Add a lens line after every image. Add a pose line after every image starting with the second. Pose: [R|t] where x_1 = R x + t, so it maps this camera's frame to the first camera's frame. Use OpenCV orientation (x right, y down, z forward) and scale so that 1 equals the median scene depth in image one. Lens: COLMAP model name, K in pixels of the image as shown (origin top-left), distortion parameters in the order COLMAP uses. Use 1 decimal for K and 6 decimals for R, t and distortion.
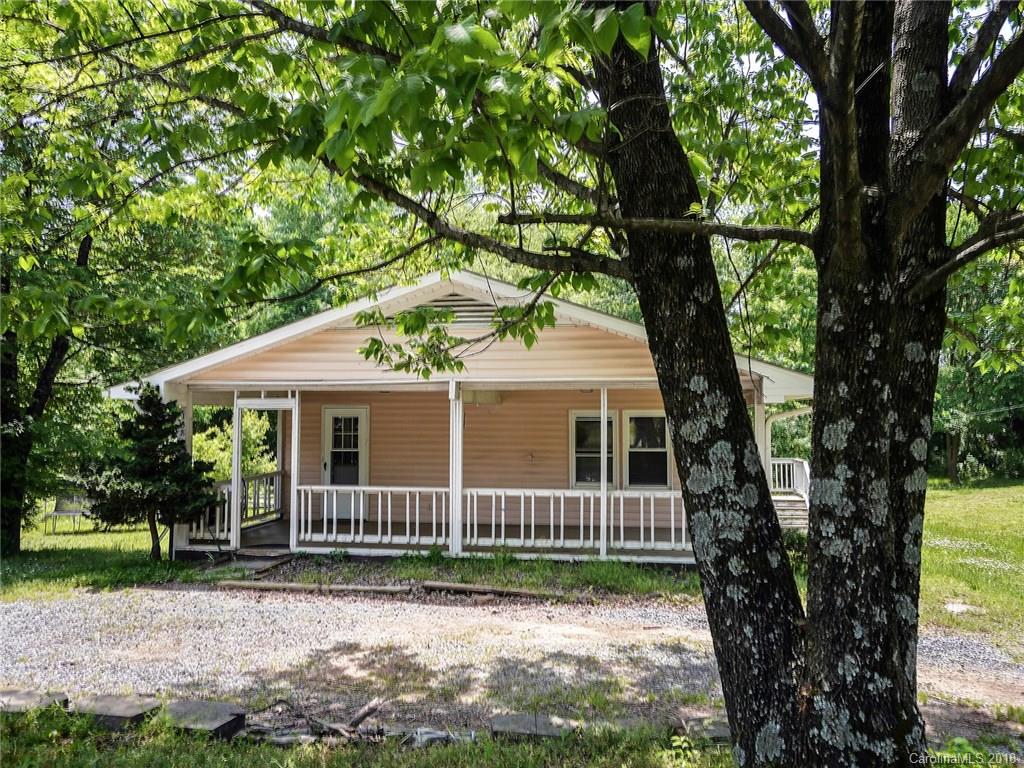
lens RADIAL K [[771.4, 0, 501.8], [0, 771.4, 381.7], [0, 0, 1]] dist [0.002910, 0.003004]
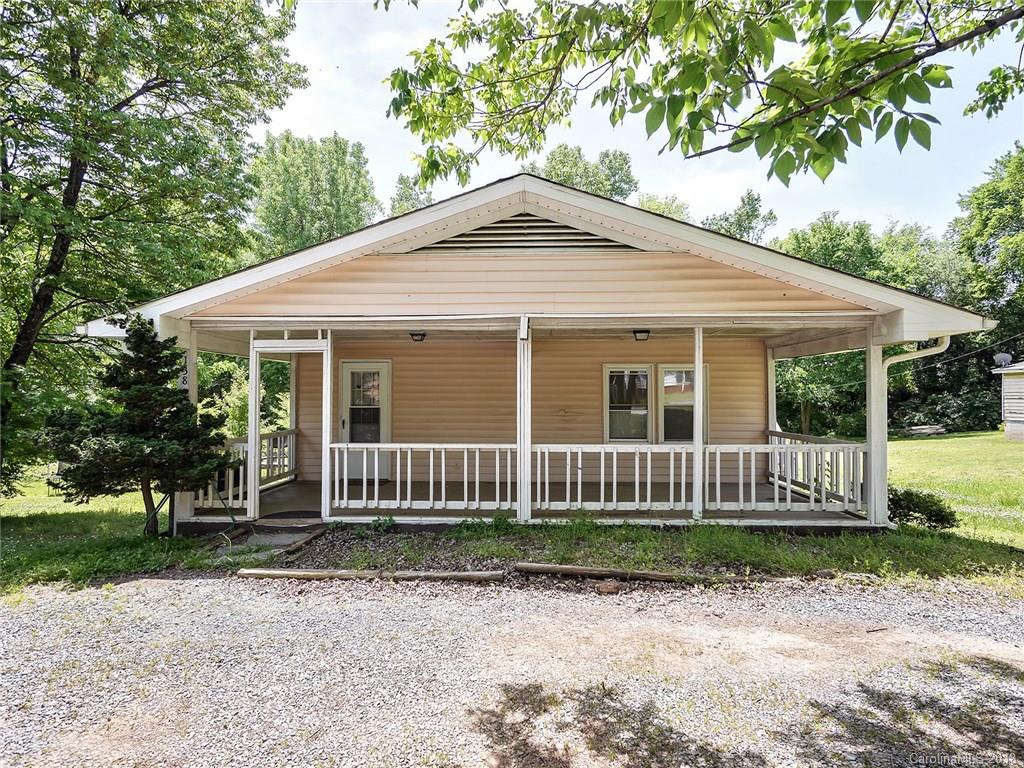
lens RADIAL K [[592.3, 0, 511.9], [0, 592.3, 386.2], [0, 0, 1]] dist [0.000376, -0.001012]
pose [[0.992953, 0.001705, 0.118496, -0.149474], [-0.005219, 0.999555, 0.029356, 0.054276], [-0.118393, -0.029768, 0.992520, 0.349177]]
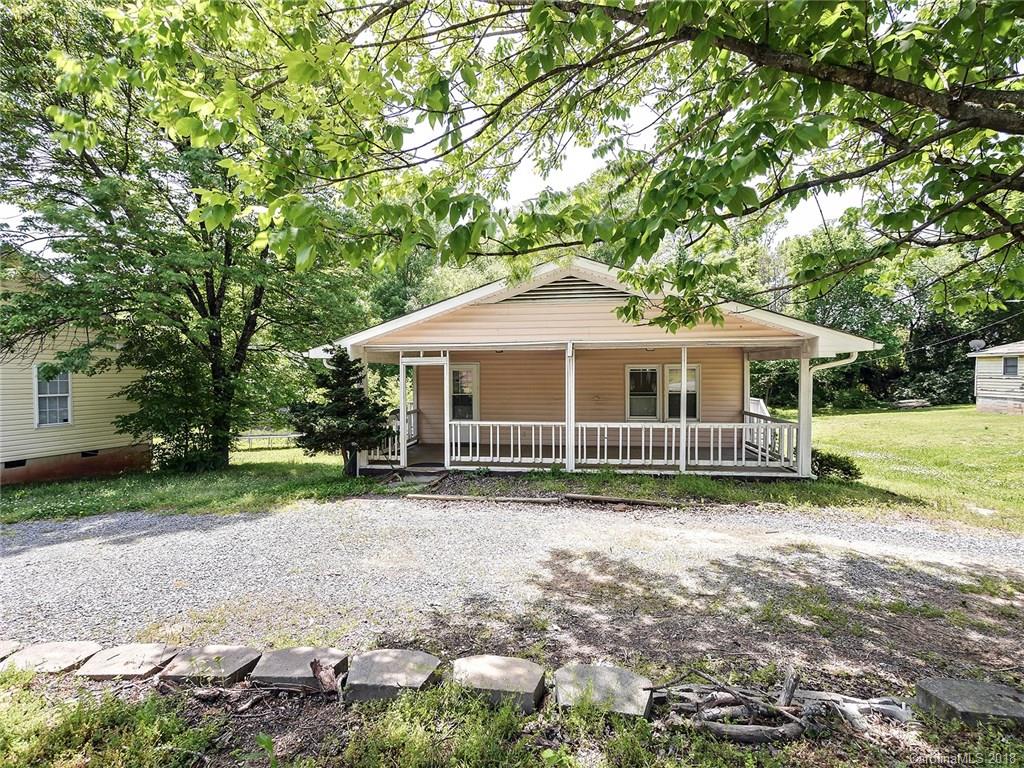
lens RADIAL K [[479.0, 0, 508.9], [0, 479.0, 389.4], [0, 0, 1]] dist [-0.003005, 0.000985]
pose [[0.999888, -0.007618, 0.012863, -0.175763], [0.006608, 0.997026, 0.076779, 0.015209], [-0.013409, -0.076685, 0.996965, 0.167272]]
